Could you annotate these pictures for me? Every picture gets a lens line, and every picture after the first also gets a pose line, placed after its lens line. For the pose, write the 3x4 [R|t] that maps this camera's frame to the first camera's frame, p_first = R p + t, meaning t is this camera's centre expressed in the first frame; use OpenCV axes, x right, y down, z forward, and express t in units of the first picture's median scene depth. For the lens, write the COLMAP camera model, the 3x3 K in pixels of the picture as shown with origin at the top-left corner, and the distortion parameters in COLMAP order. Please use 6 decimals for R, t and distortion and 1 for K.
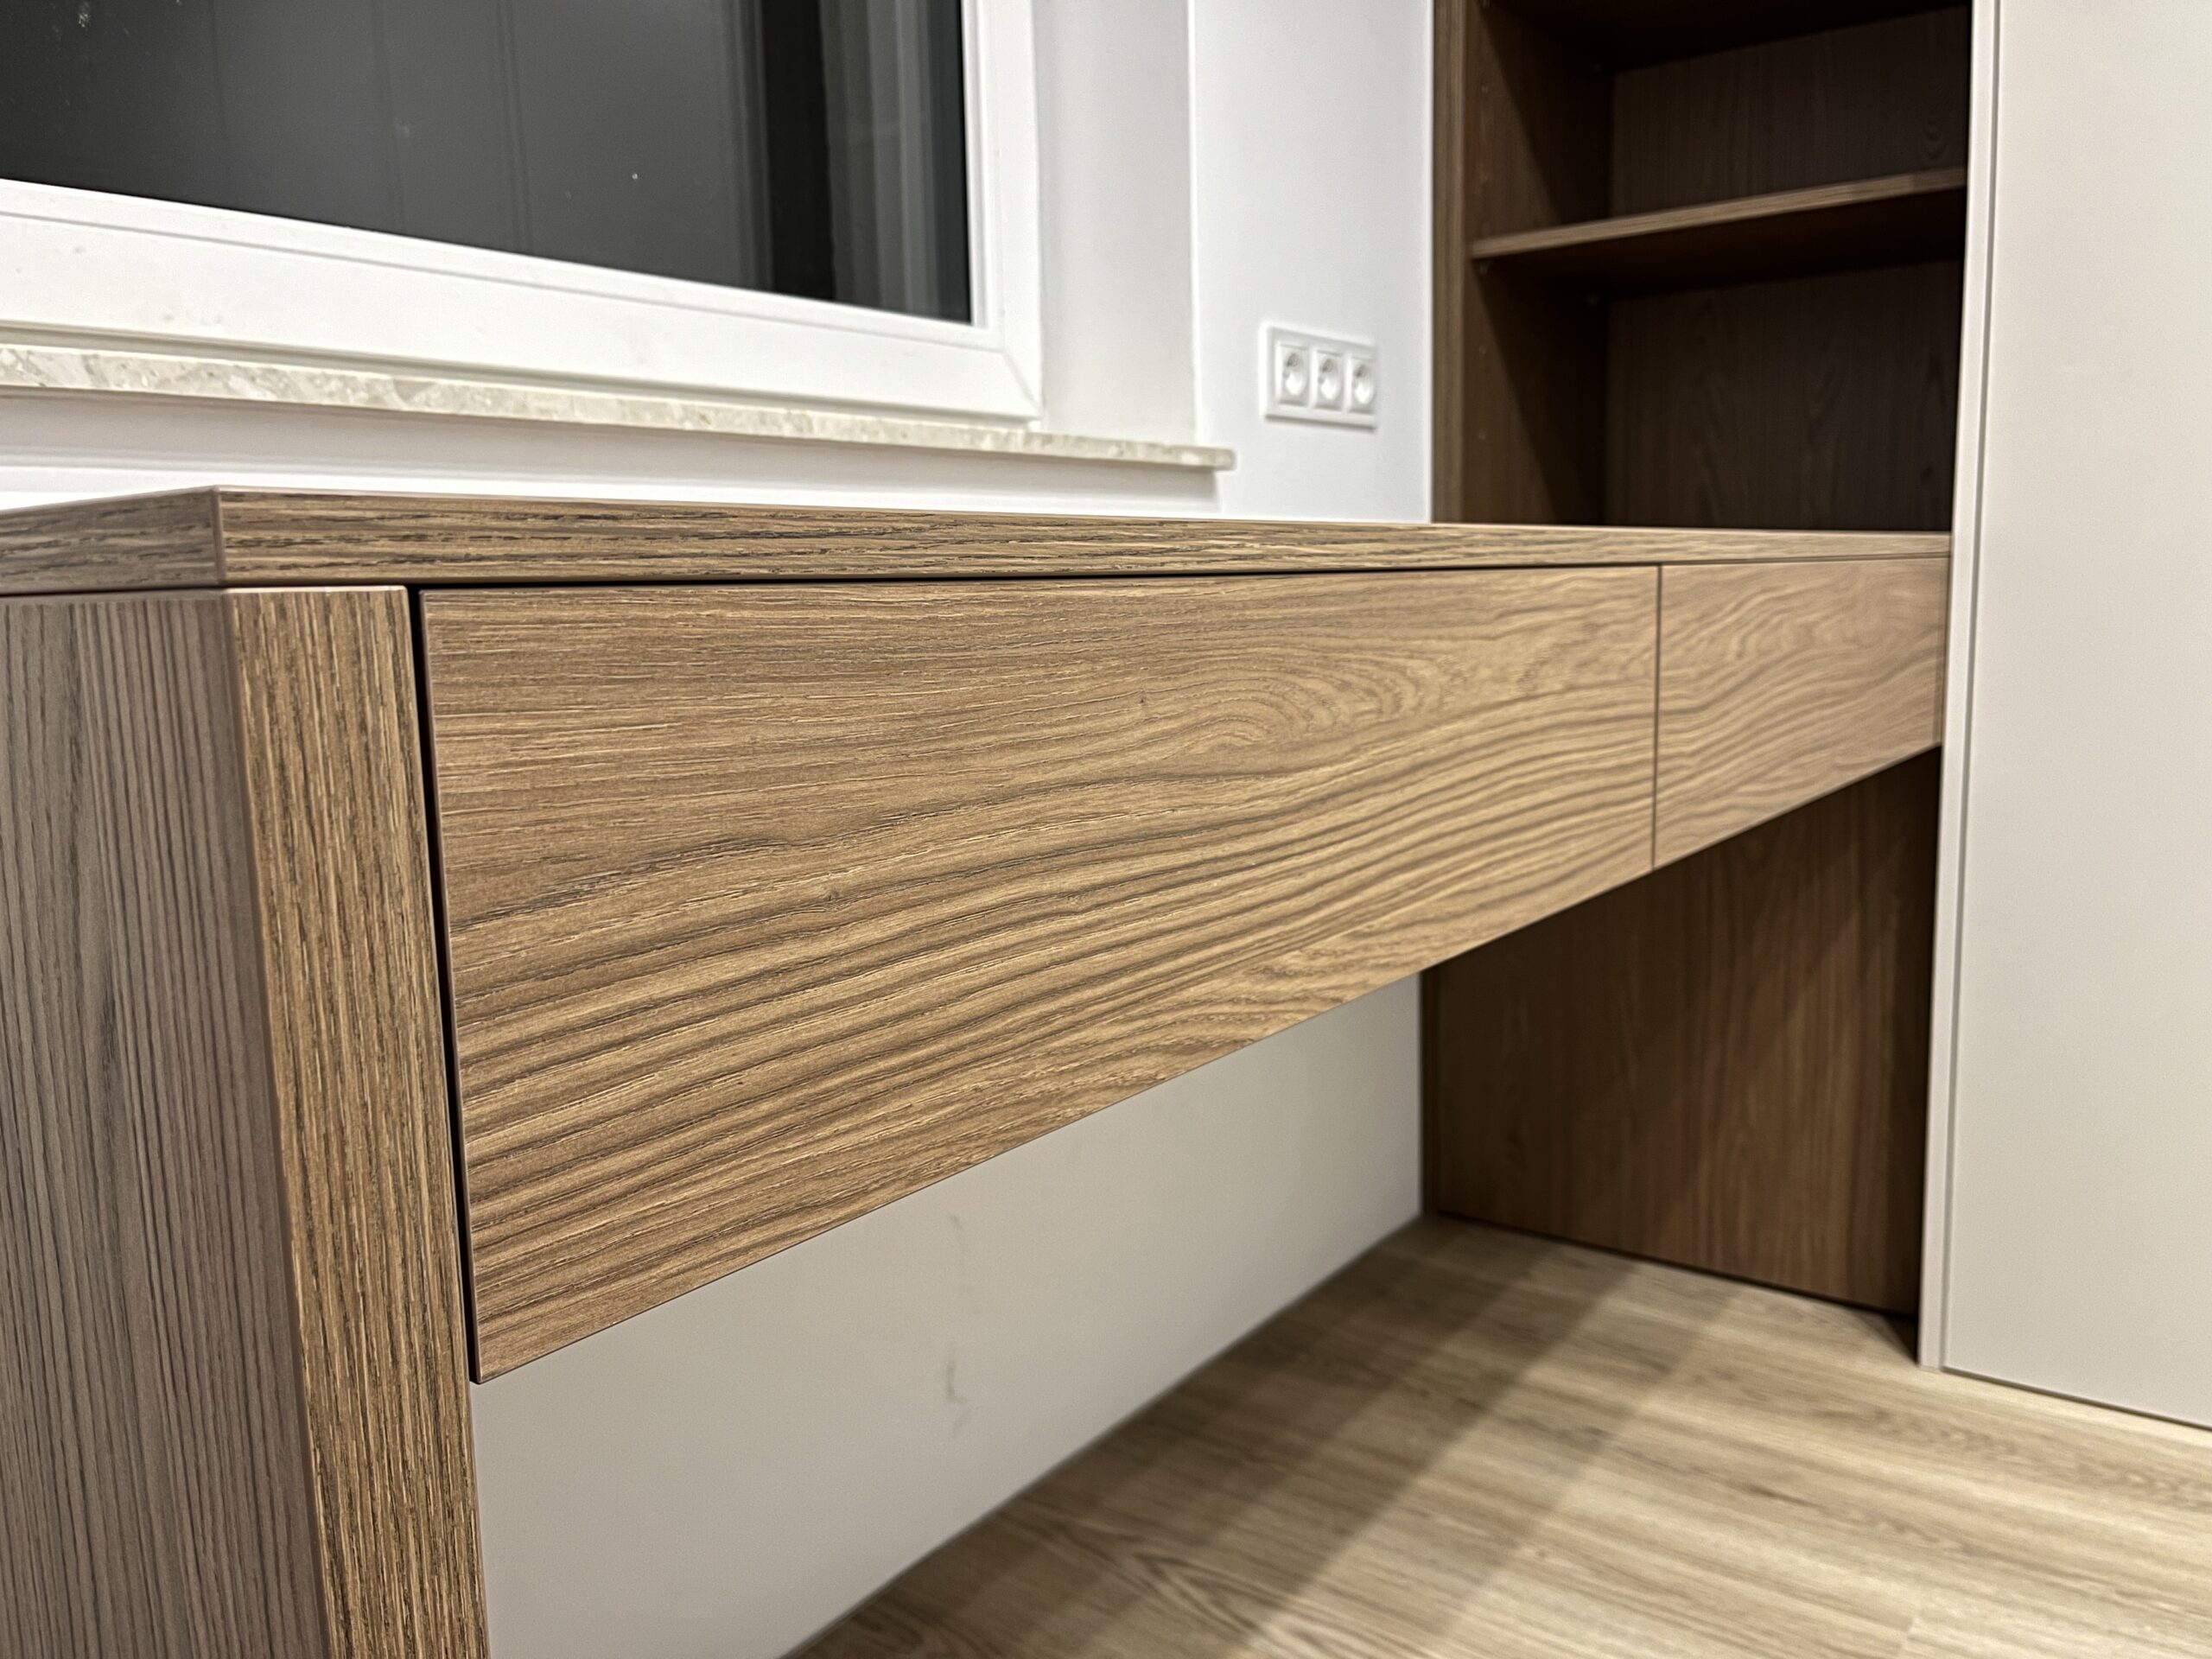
lens RADIAL K [[1711.1, 0, 1104.2], [0, 1711.1, 820.4], [0, 0, 1]] dist [0.002344, -0.001726]
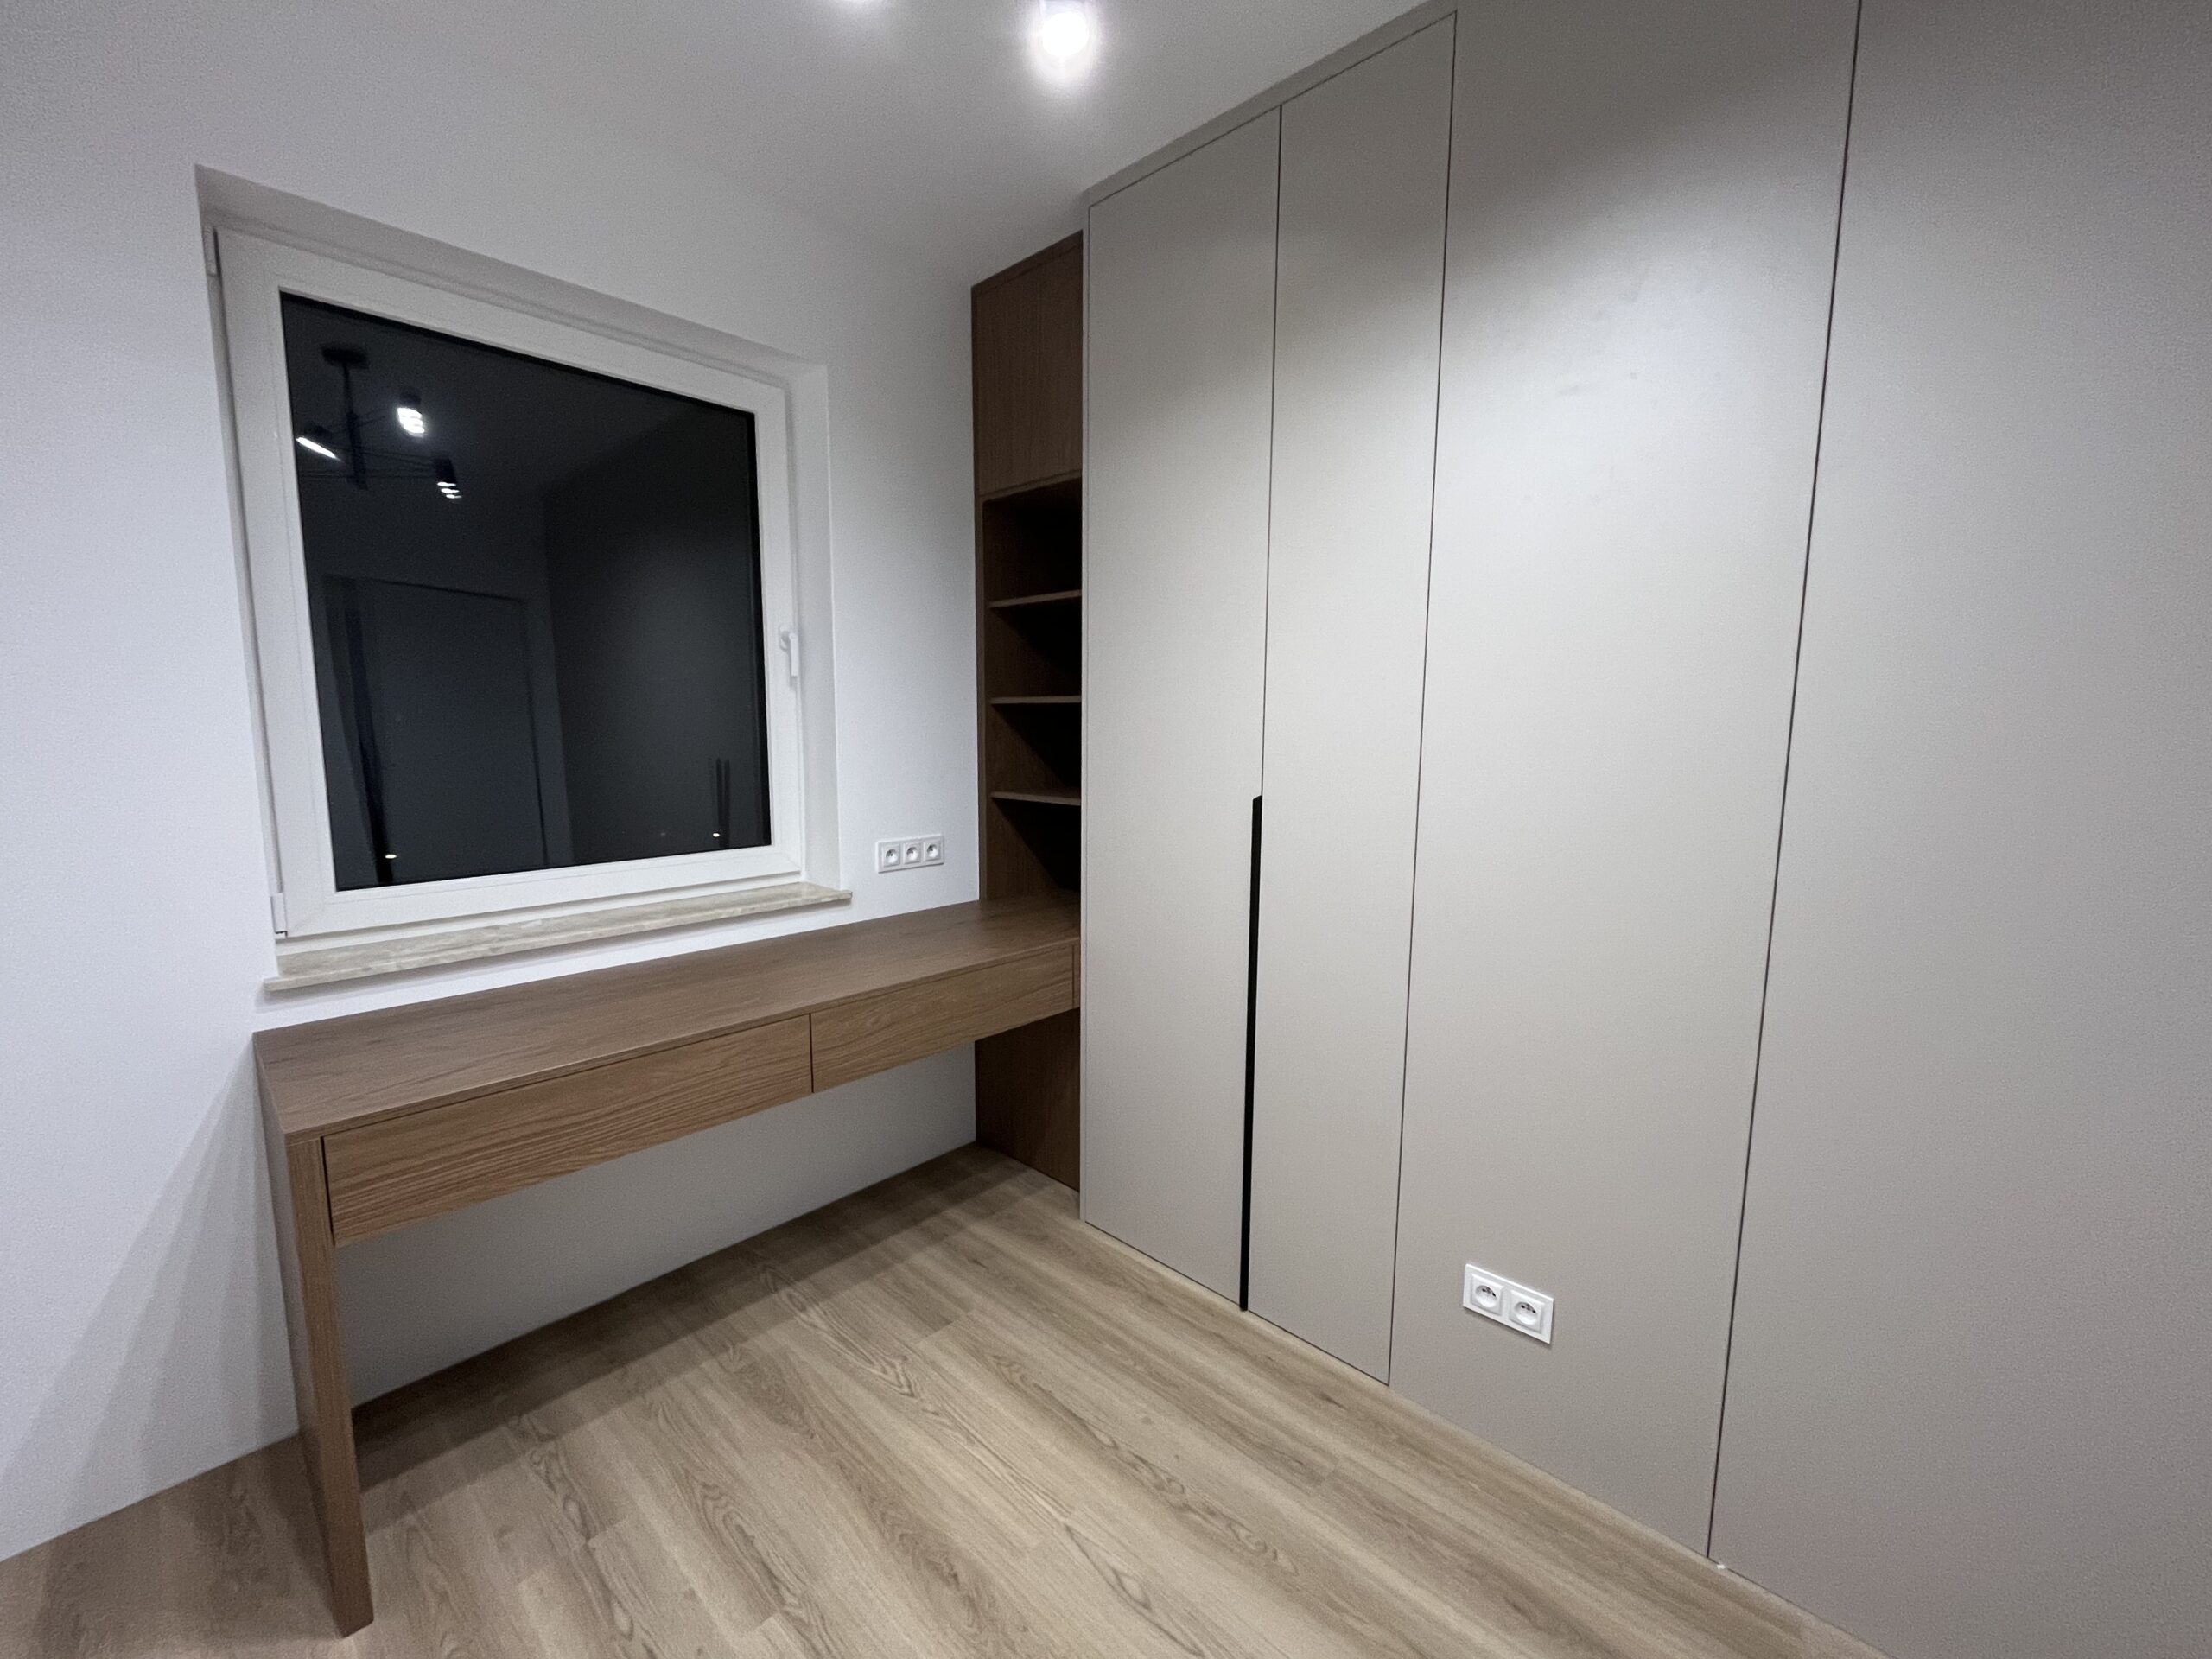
lens RADIAL K [[896.0, 0, 1108.6], [0, 896.0, 842.0], [0, 0, 1]] dist [-0.001678, -0.000067]
pose [[0.993296, 0.043315, -0.107173, 0.775475], [-0.043675, 0.999045, -0.001017, -0.366034], [0.107027, 0.005691, 0.994240, -0.566307]]
